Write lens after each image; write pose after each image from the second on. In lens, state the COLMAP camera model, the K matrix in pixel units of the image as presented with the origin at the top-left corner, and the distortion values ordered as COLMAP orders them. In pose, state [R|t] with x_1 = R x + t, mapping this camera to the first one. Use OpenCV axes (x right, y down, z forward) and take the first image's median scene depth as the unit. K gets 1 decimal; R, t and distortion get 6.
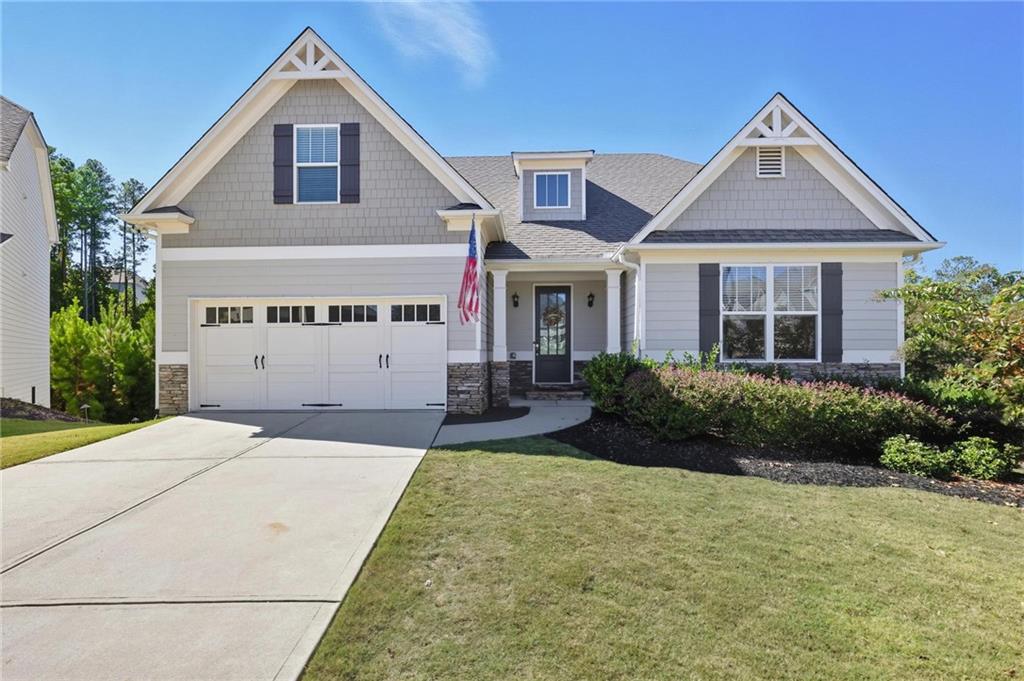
lens RADIAL K [[477.5, 0, 510.8], [0, 477.5, 349.7], [0, 0, 1]] dist [0.005391, 0.000282]
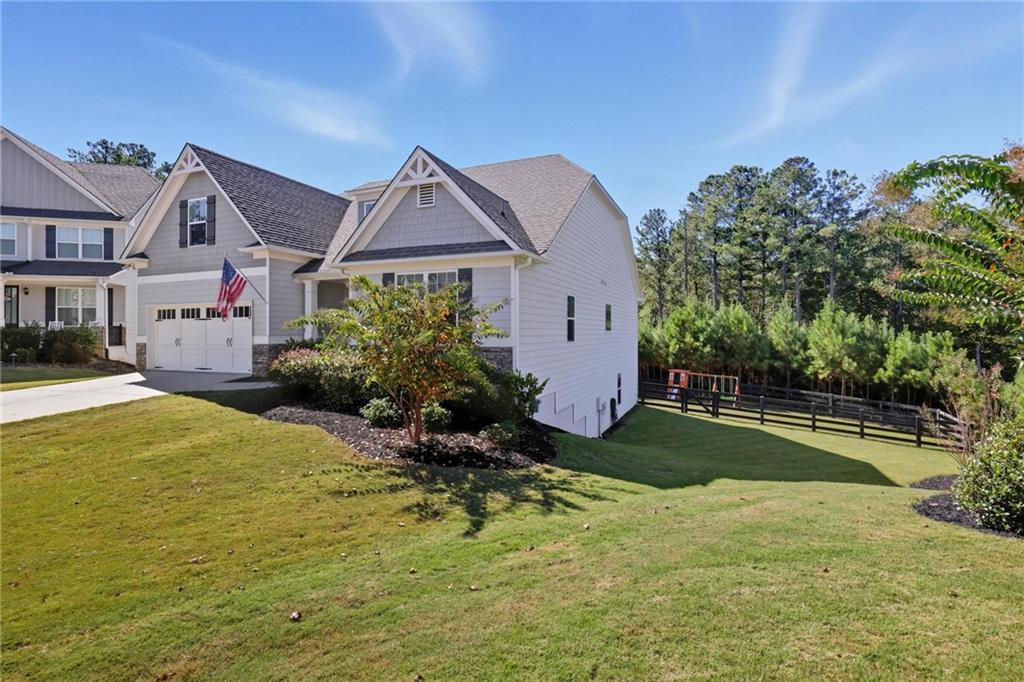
lens RADIAL K [[477.5, 0, 513.6], [0, 477.5, 331.4], [0, 0, 1]] dist [0.005391, 0.000282]
pose [[0.933705, 0.000689, -0.358042, 1.209788], [-0.004493, 0.999942, -0.009793, -0.000883], [0.358015, 0.010753, 0.933654, -0.147194]]
